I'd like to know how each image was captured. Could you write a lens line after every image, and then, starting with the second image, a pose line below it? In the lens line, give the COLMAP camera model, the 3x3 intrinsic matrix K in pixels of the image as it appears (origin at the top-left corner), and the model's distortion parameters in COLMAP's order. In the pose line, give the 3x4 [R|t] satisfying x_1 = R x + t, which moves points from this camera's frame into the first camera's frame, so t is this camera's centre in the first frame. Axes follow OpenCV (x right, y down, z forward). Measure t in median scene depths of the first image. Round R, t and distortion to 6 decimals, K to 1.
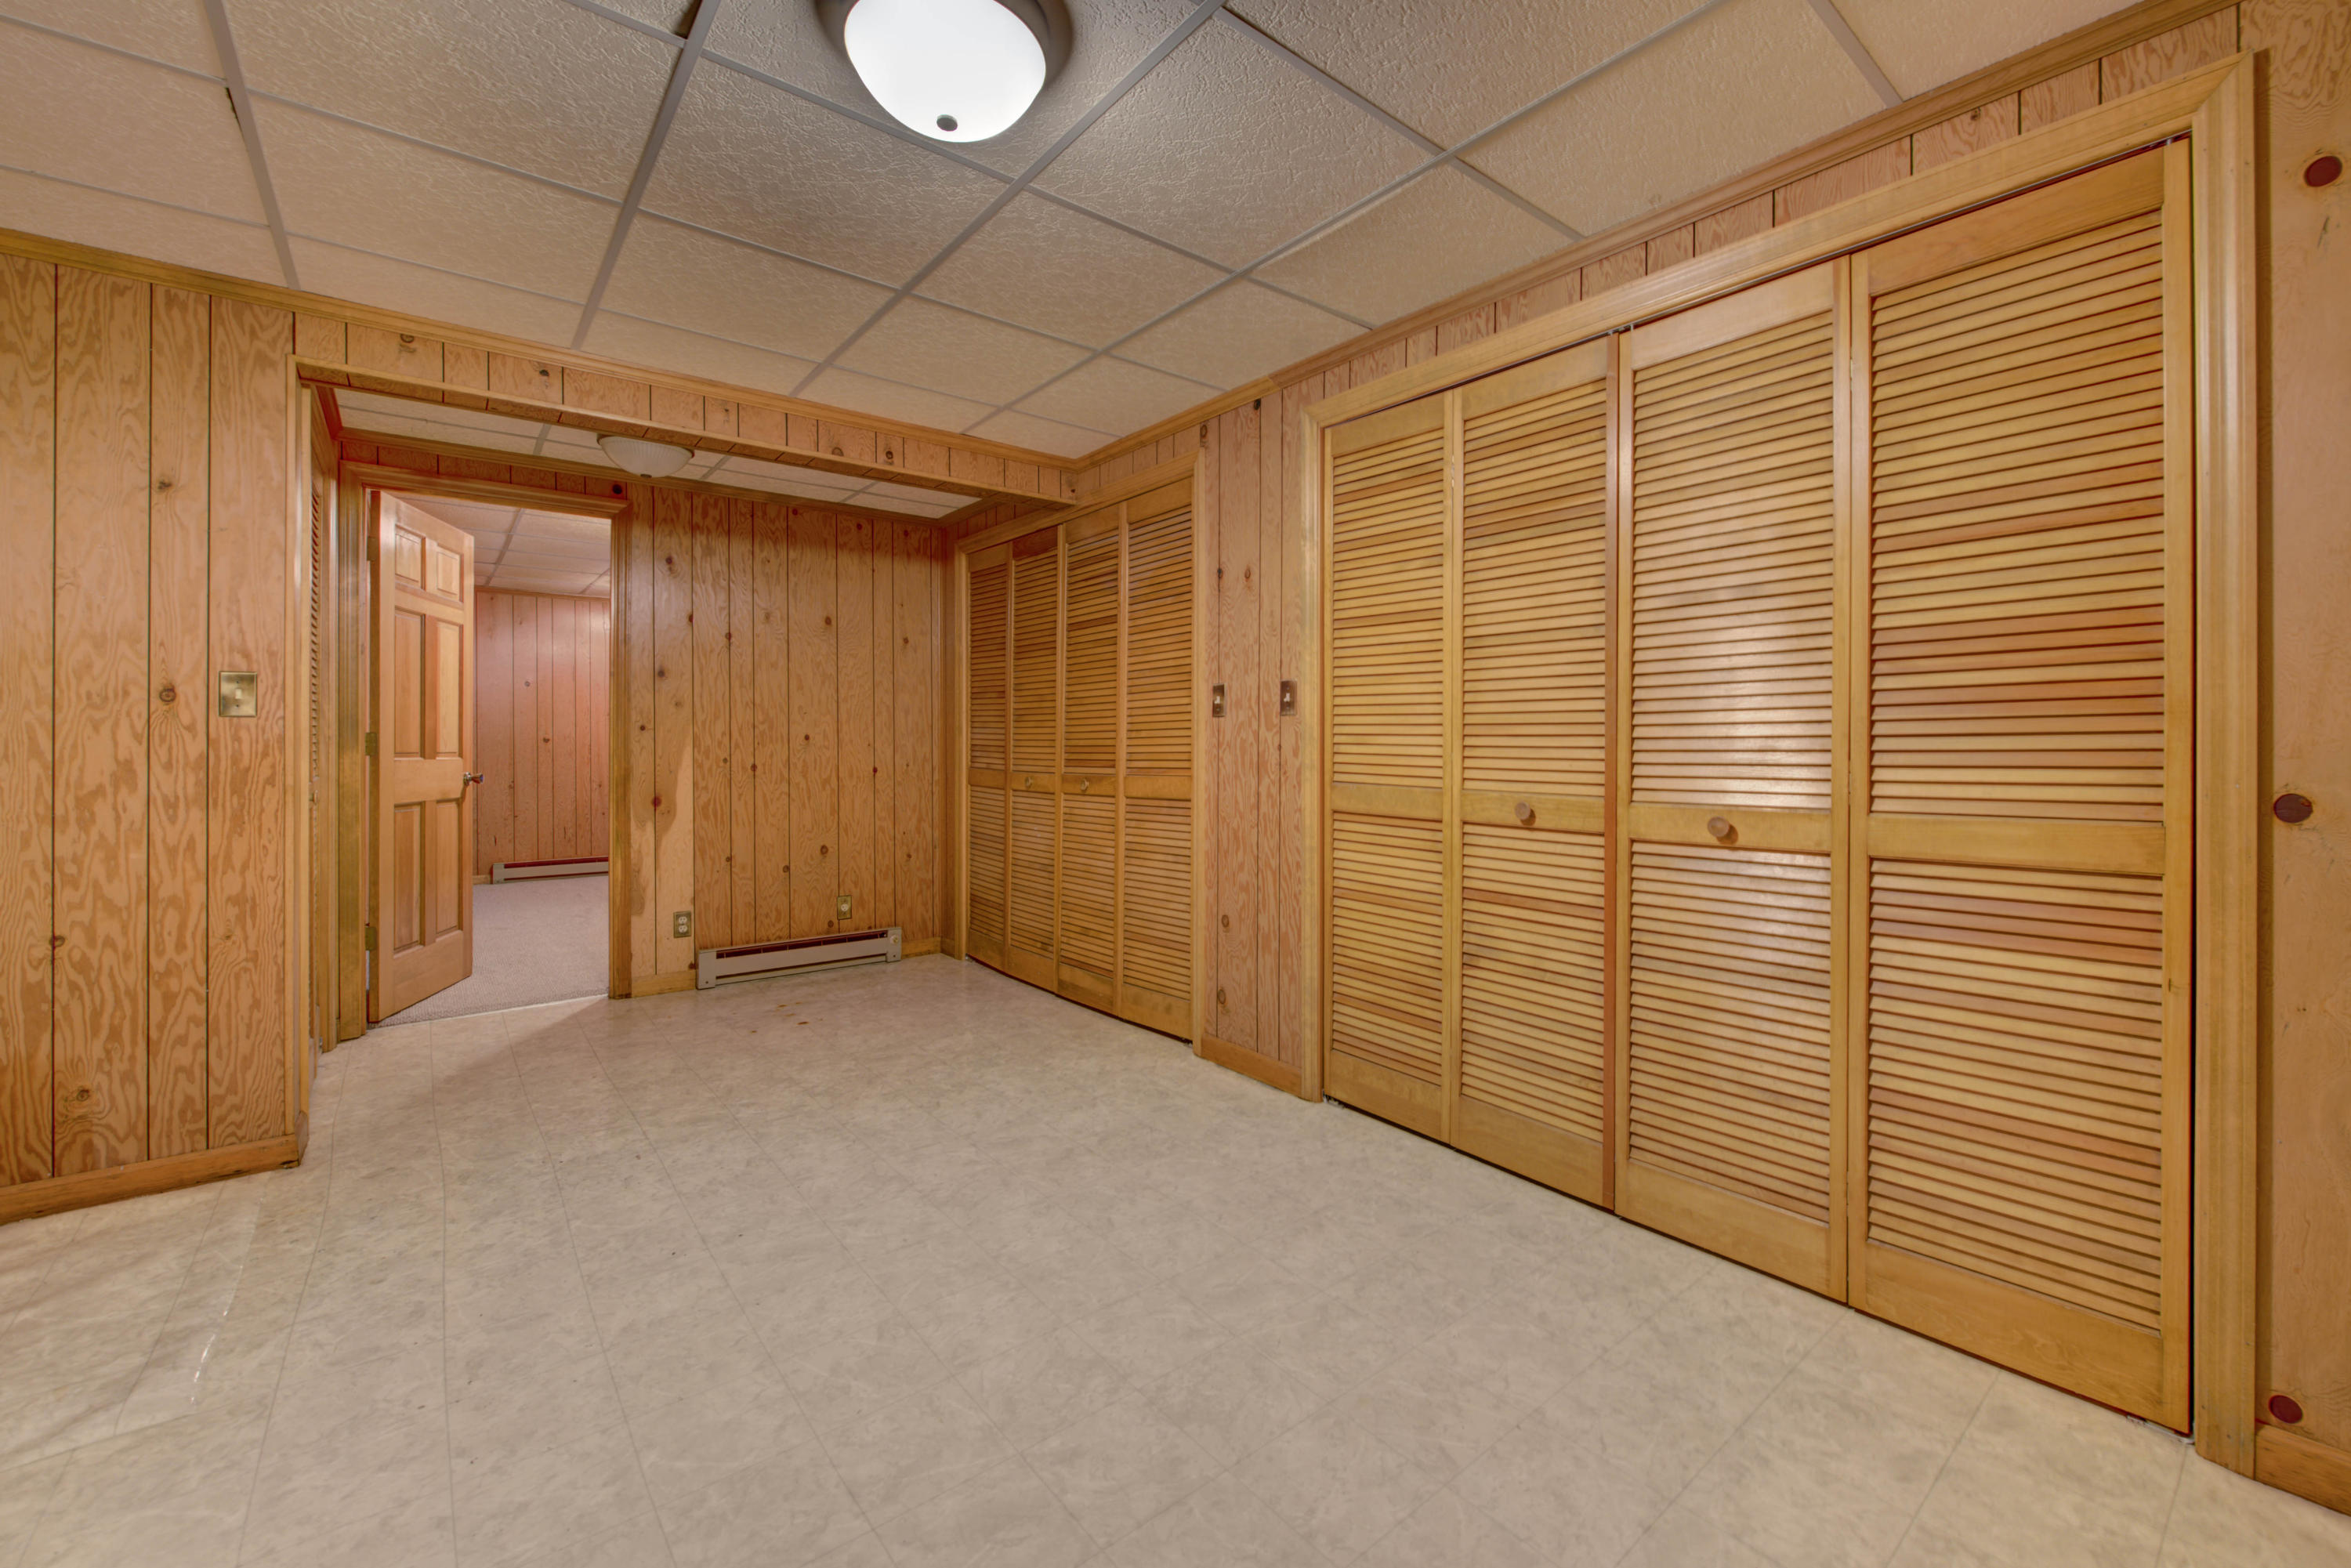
lens RADIAL K [[969.4, 0, 1179.6], [0, 969.4, 741.6], [0, 0, 1]] dist [-0.000381, -0.000348]
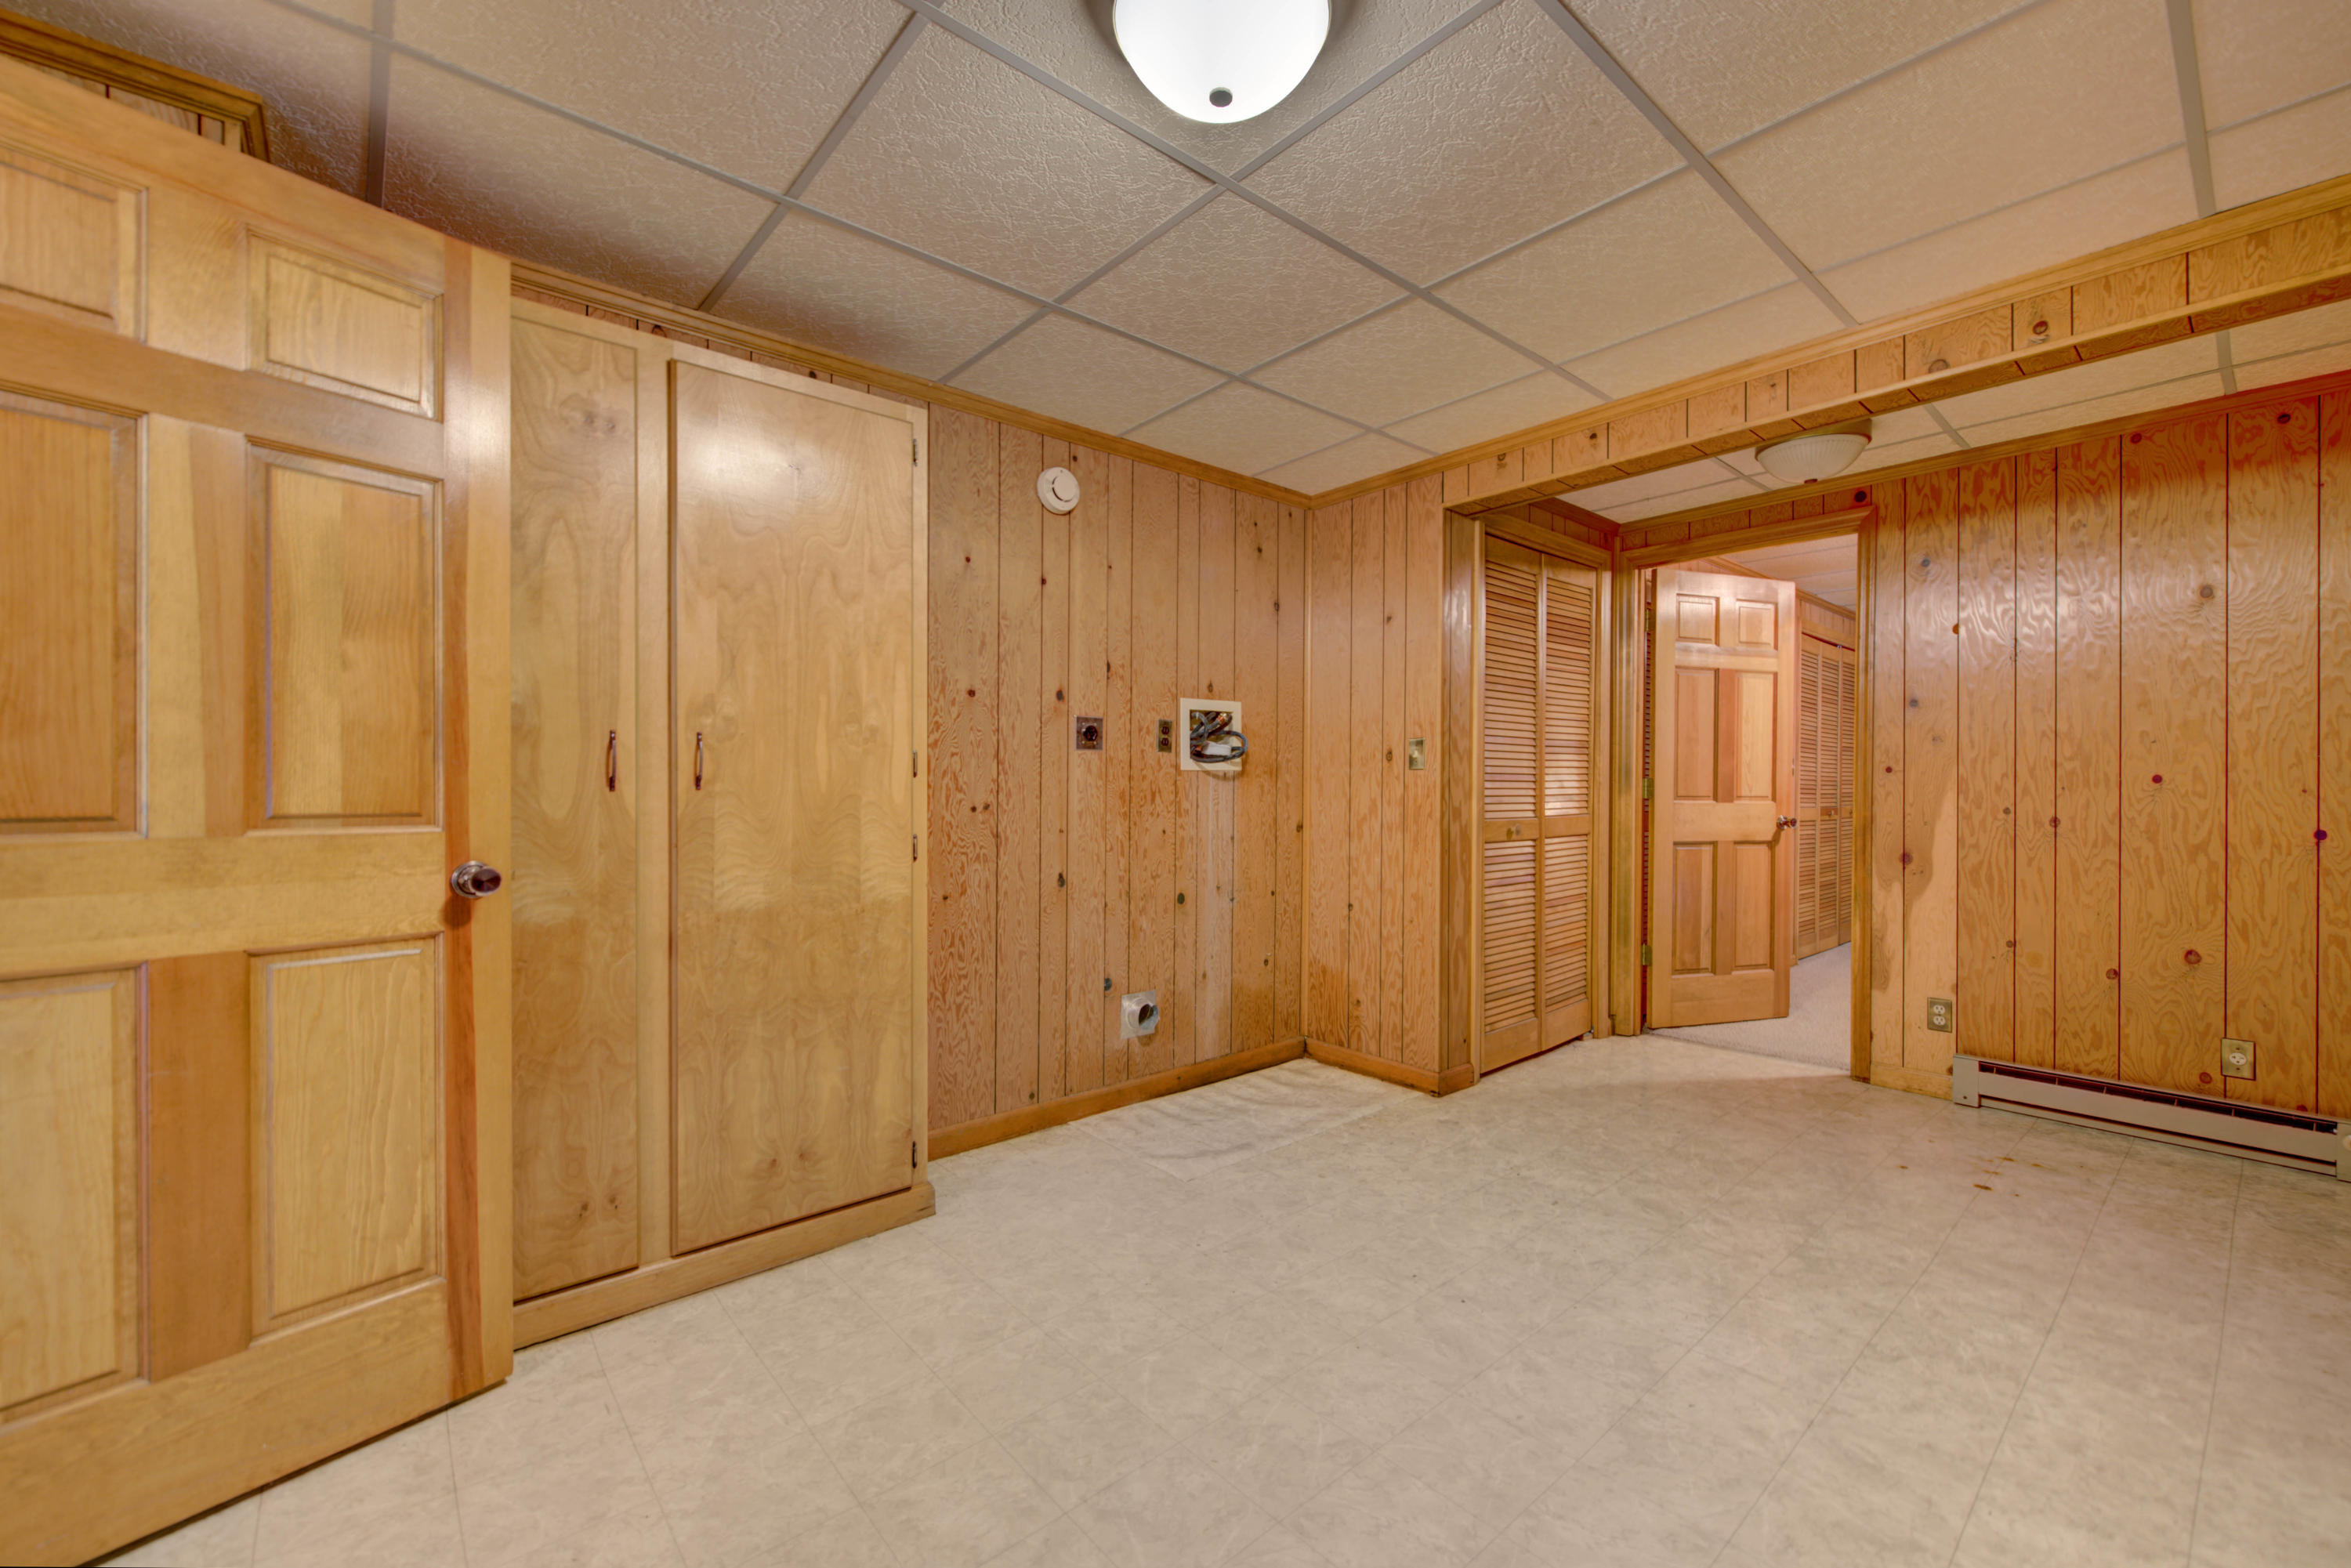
lens RADIAL K [[938.2, 0, 1181.6], [0, 938.2, 790.4], [0, 0, 1]] dist [-0.000470, -0.000376]
pose [[0.037776, 0.003573, -0.999280, 0.267841], [0.001945, 0.999991, 0.003649, -0.000301], [0.999284, -0.002082, 0.037769, 0.397692]]
